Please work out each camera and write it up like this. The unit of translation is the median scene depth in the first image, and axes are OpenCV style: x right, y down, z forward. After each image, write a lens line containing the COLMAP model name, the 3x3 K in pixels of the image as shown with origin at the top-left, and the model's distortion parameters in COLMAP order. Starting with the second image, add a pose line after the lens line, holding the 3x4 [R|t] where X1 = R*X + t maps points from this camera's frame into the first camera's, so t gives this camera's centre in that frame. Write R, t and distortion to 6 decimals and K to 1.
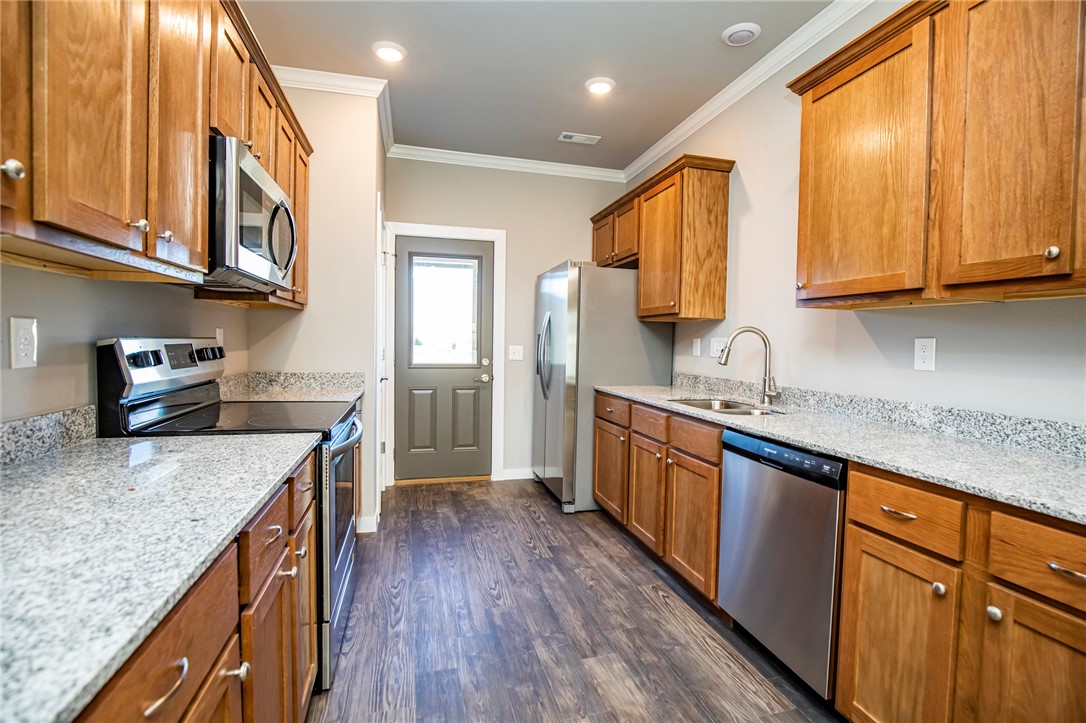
lens RADIAL K [[505.0, 0, 549.2], [0, 505.0, 361.3], [0, 0, 1]] dist [-0.025469, 0.002466]
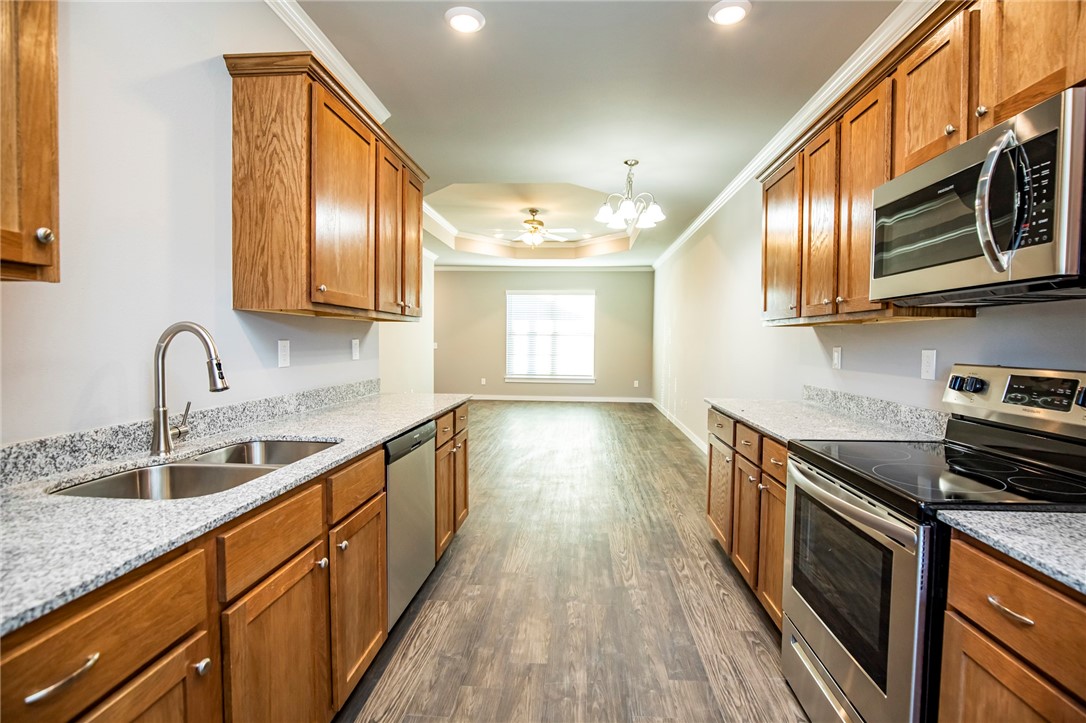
lens RADIAL K [[505.0, 0, 550.2], [0, 505.0, 358.2], [0, 0, 1]] dist [-0.025469, 0.002466]
pose [[-0.944869, -0.041764, 0.324773, -0.135100], [-0.016821, 0.996714, 0.079235, -0.059537], [-0.327015, 0.069404, -0.942467, 1.040344]]
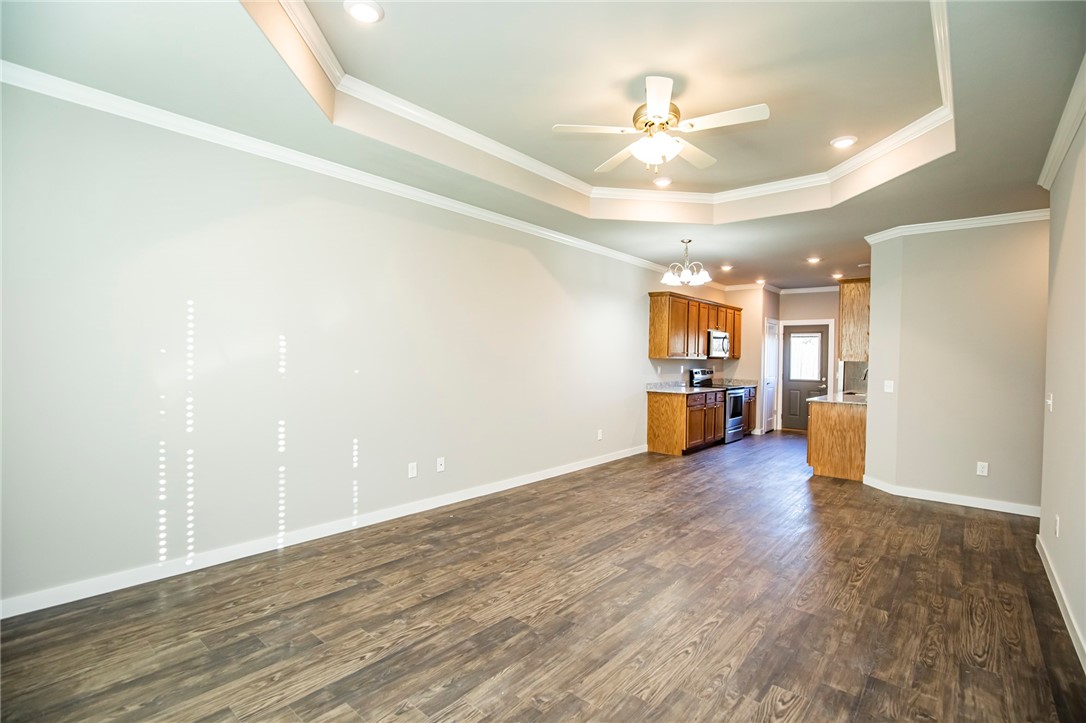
lens RADIAL K [[505.0, 0, 550.6], [0, 505.0, 360.8], [0, 0, 1]] dist [-0.025469, 0.002466]
pose [[0.565141, -0.001039, -0.824993, 1.228580], [-0.038606, 0.998870, -0.027703, 0.033986], [0.824090, 0.047506, 0.564463, -1.493203]]
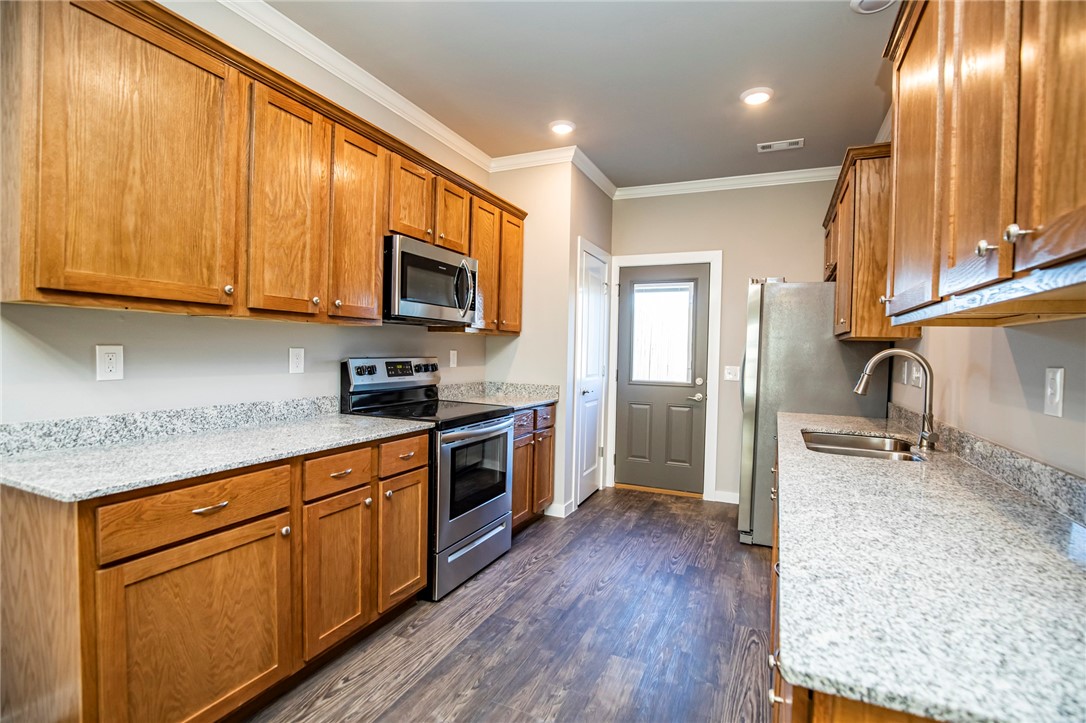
lens RADIAL K [[505.0, 0, 550.3], [0, 505.0, 364.5], [0, 0, 1]] dist [-0.025469, 0.002466]
pose [[0.774891, 0.017743, -0.631845, 0.346531], [-0.034434, 0.999307, -0.014168, -0.009794], [0.631156, 0.032736, 0.774965, 0.025505]]
